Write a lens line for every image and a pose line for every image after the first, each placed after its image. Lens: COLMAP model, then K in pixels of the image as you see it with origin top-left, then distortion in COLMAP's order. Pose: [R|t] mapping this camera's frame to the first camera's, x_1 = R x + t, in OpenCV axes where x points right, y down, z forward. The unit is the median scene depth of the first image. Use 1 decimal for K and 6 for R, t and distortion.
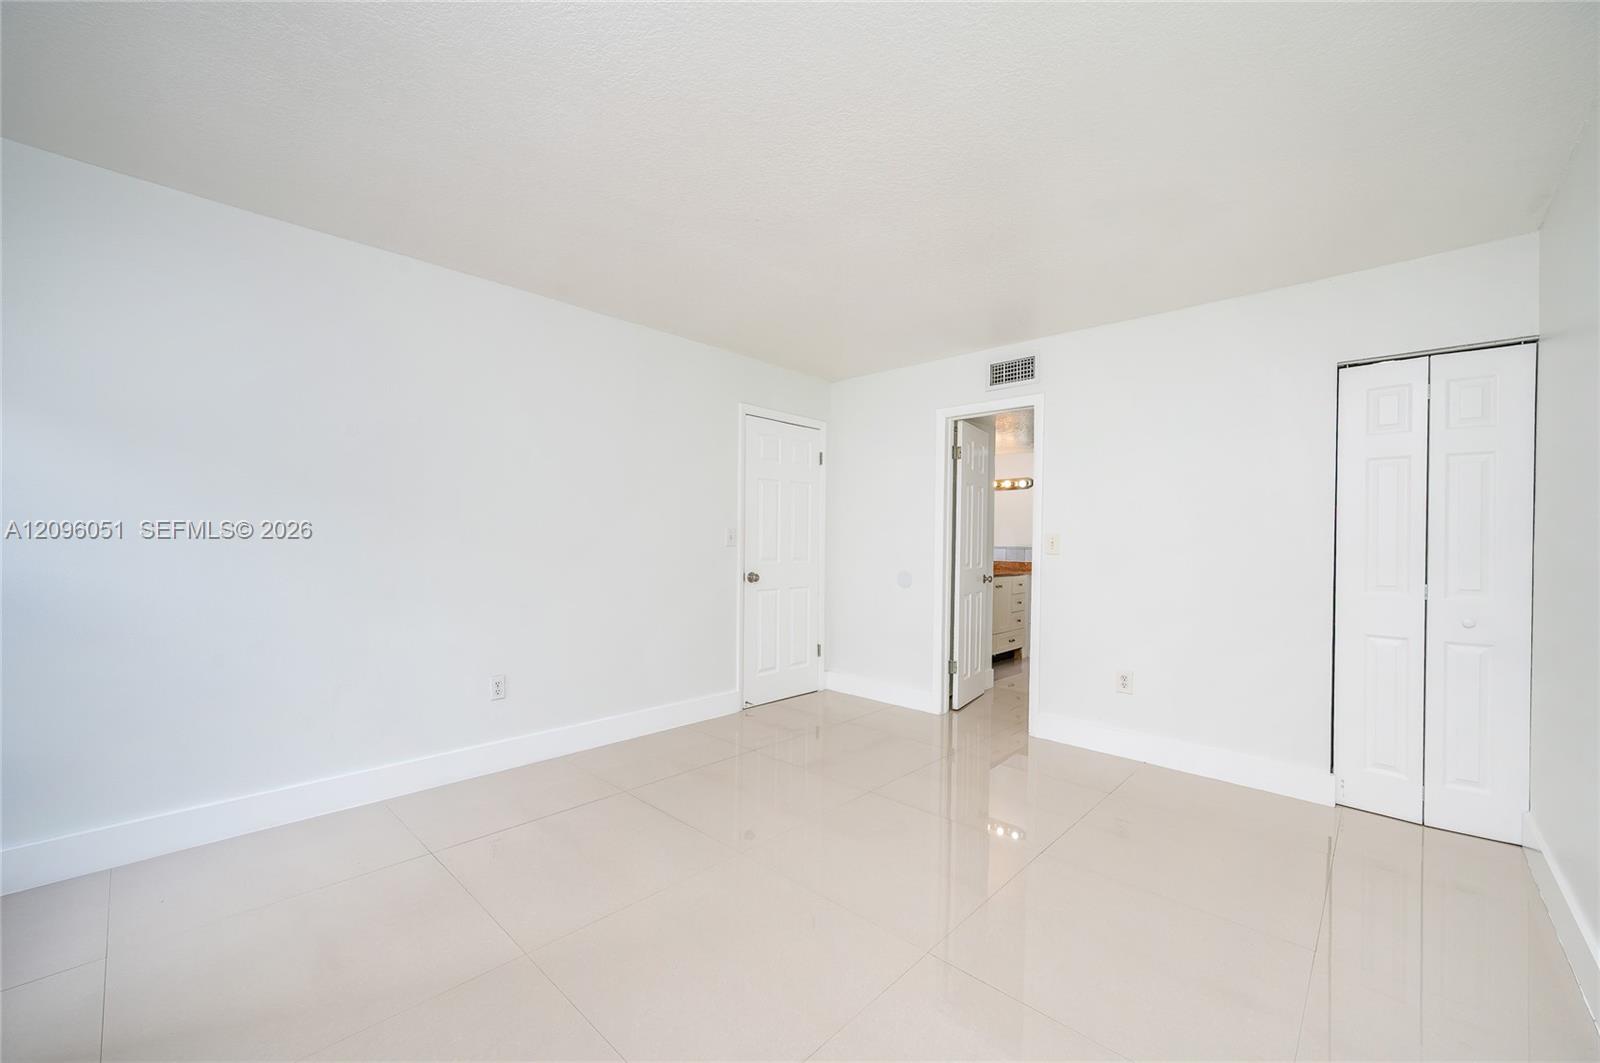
lens RADIAL K [[638.3, 0, 798.0], [0, 638.3, 535.7], [0, 0, 1]] dist [-0.000553, -0.000483]
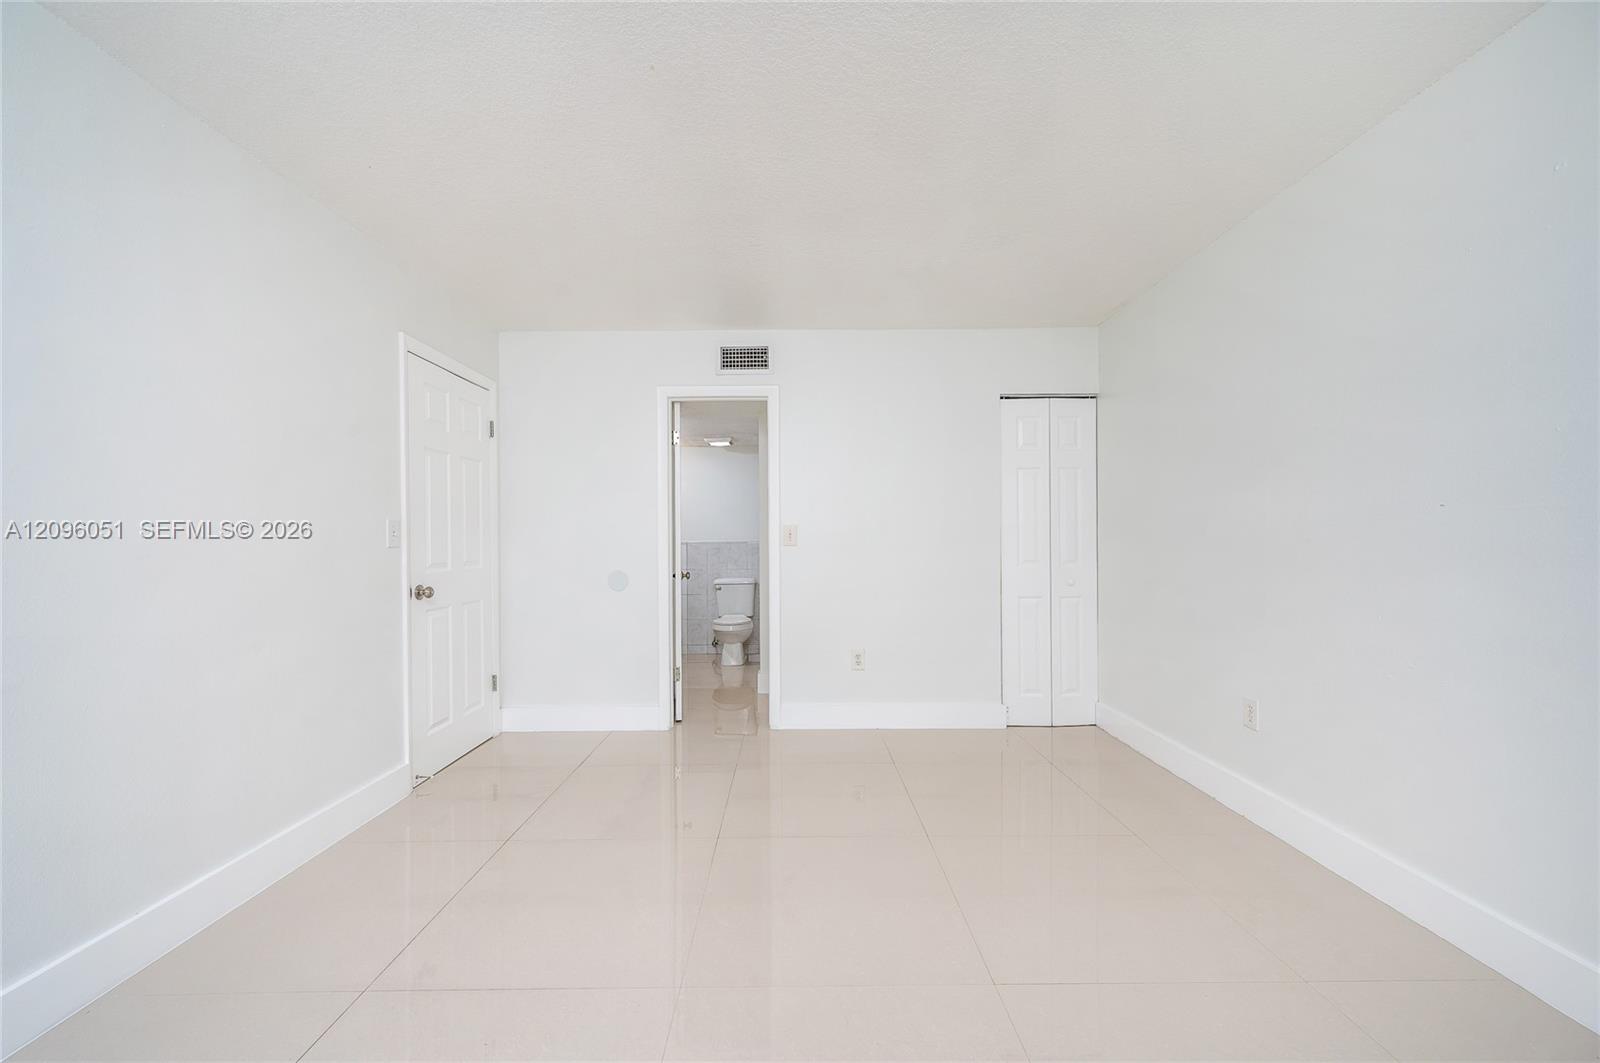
lens RADIAL K [[638.3, 0, 801.4], [0, 638.3, 535.5], [0, 0, 1]] dist [-0.000553, -0.000483]
pose [[0.716787, -0.014805, 0.697135, -0.260327], [0.014145, 0.999878, 0.006690, 0.005899], [-0.697149, 0.005066, 0.716909, 0.229800]]
